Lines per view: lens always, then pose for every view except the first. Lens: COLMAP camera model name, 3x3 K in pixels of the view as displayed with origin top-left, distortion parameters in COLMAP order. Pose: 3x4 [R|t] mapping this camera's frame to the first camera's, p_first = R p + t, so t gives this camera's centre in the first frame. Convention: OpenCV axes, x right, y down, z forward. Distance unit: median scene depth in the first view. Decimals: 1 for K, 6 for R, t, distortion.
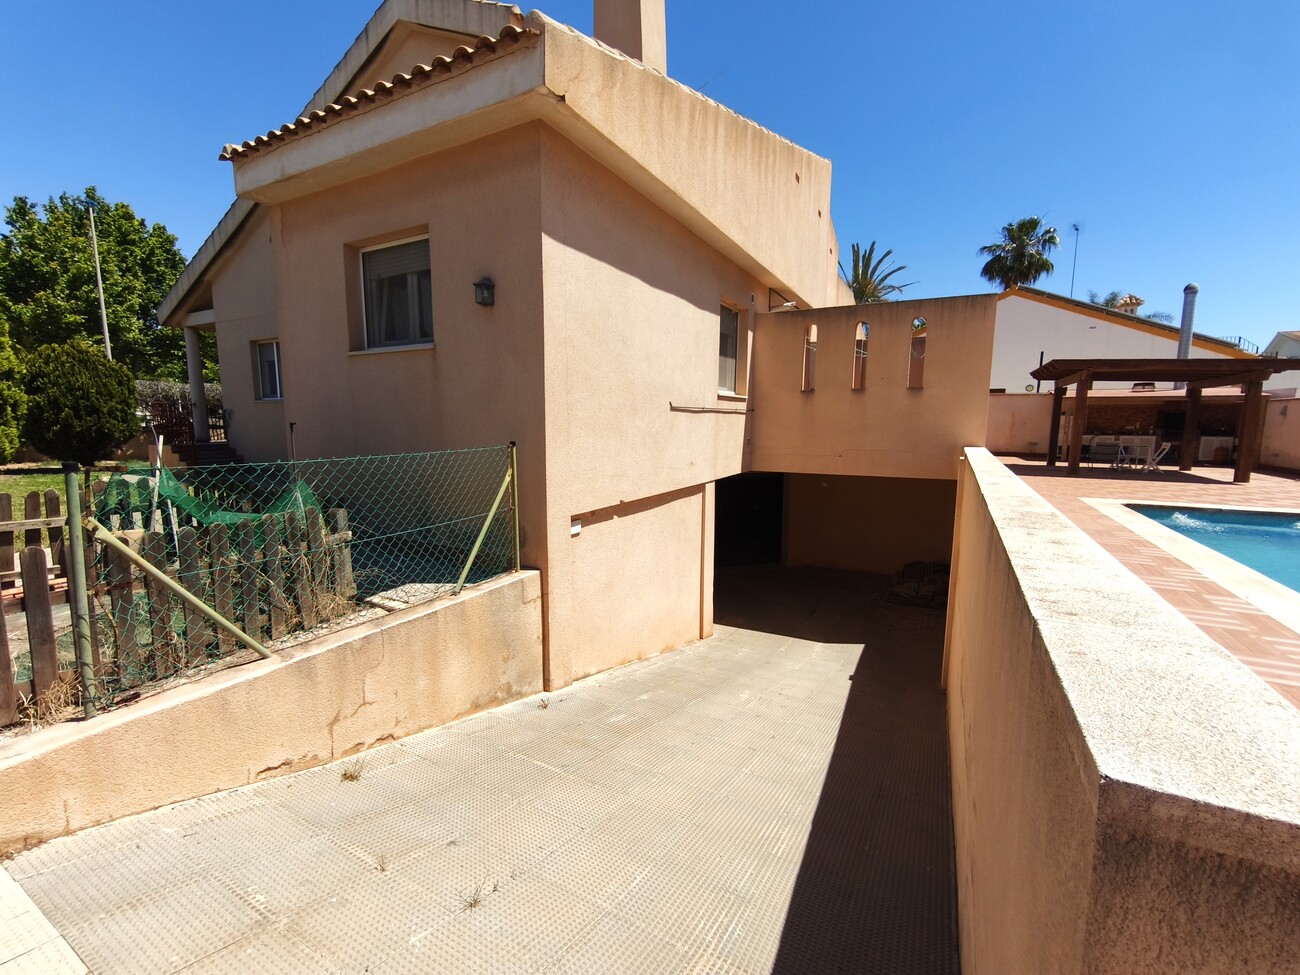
lens RADIAL K [[542.2, 0, 655.3], [0, 542.2, 483.4], [0, 0, 1]] dist [0.001129, -0.002478]
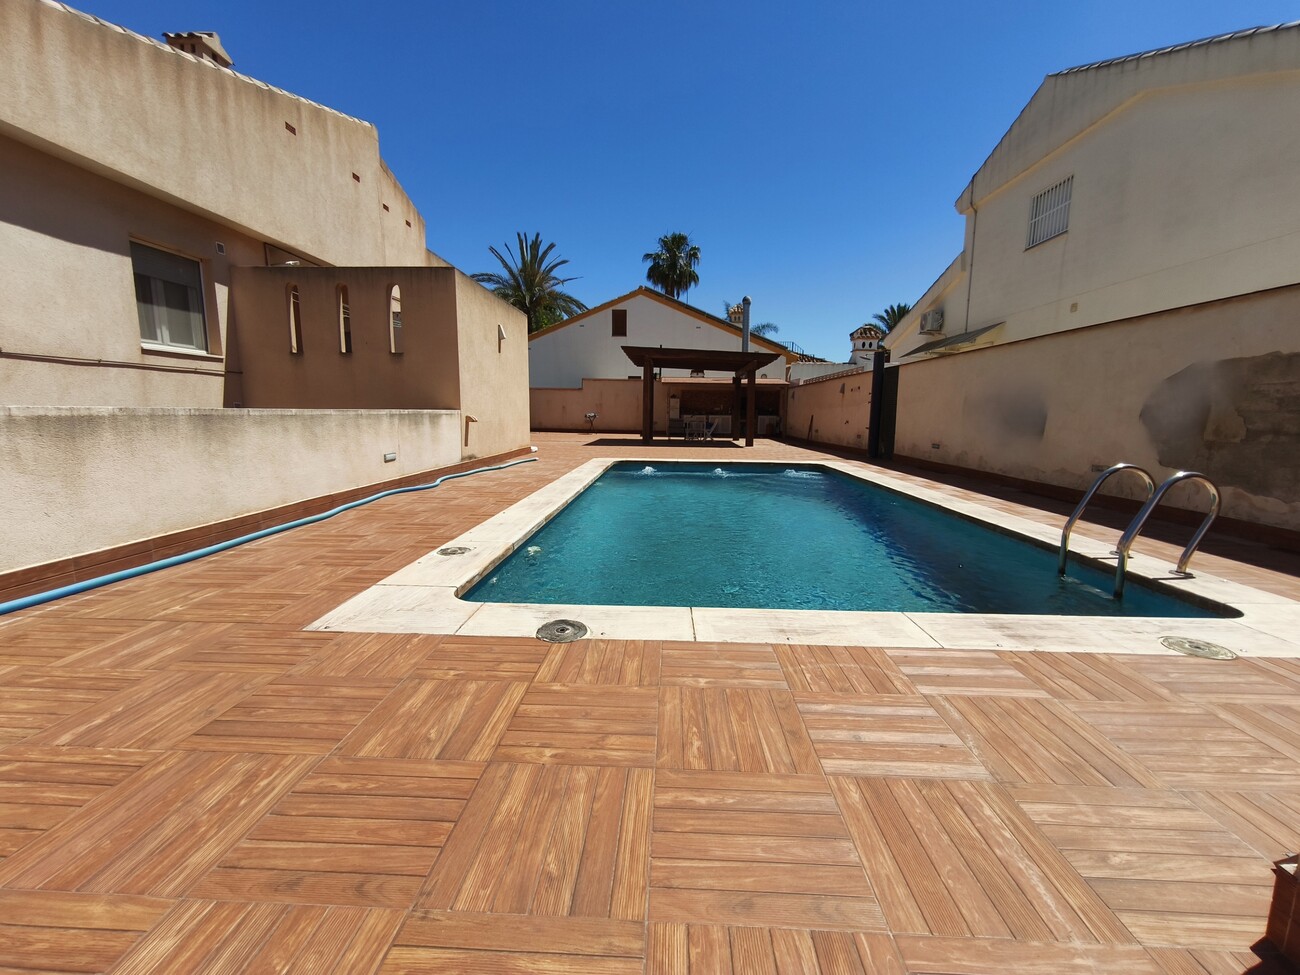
lens RADIAL K [[542.2, 0, 647.2], [0, 542.2, 488.4], [0, 0, 1]] dist [0.001129, -0.002478]
pose [[0.903919, -0.055525, 0.424084, 0.229440], [0.045629, 0.998398, 0.033463, 0.035161], [-0.425262, -0.010897, 0.905005, -0.073847]]
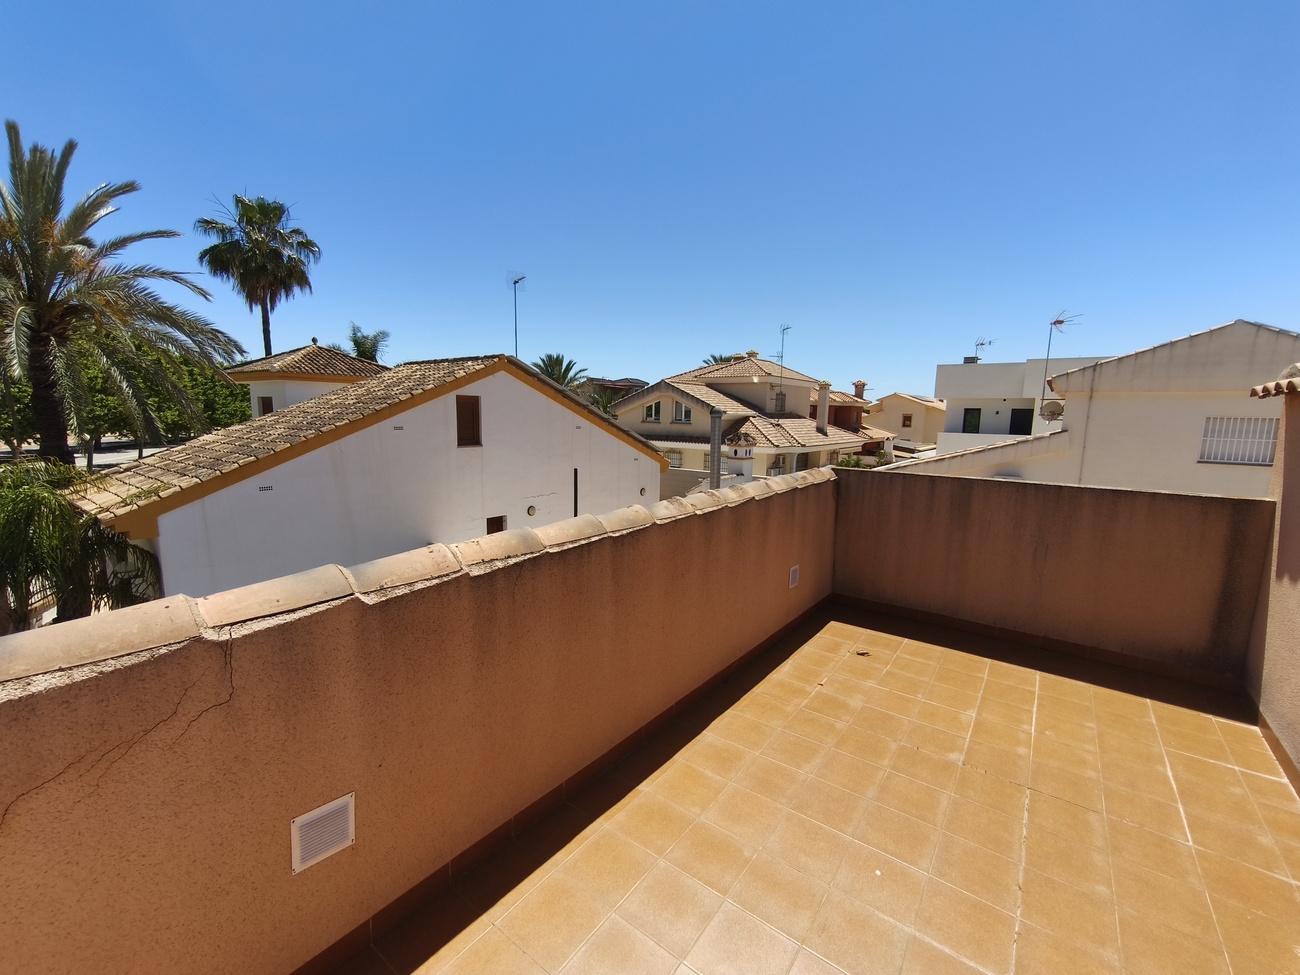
lens RADIAL K [[542.2, 0, 644.0], [0, 542.2, 490.0], [0, 0, 1]] dist [0.001129, -0.002478]
pose [[0.142272, -0.155652, 0.977513, 0.073179], [0.113238, 0.983634, 0.140146, -0.389426], [-0.983329, 0.090753, 0.157569, 1.037727]]
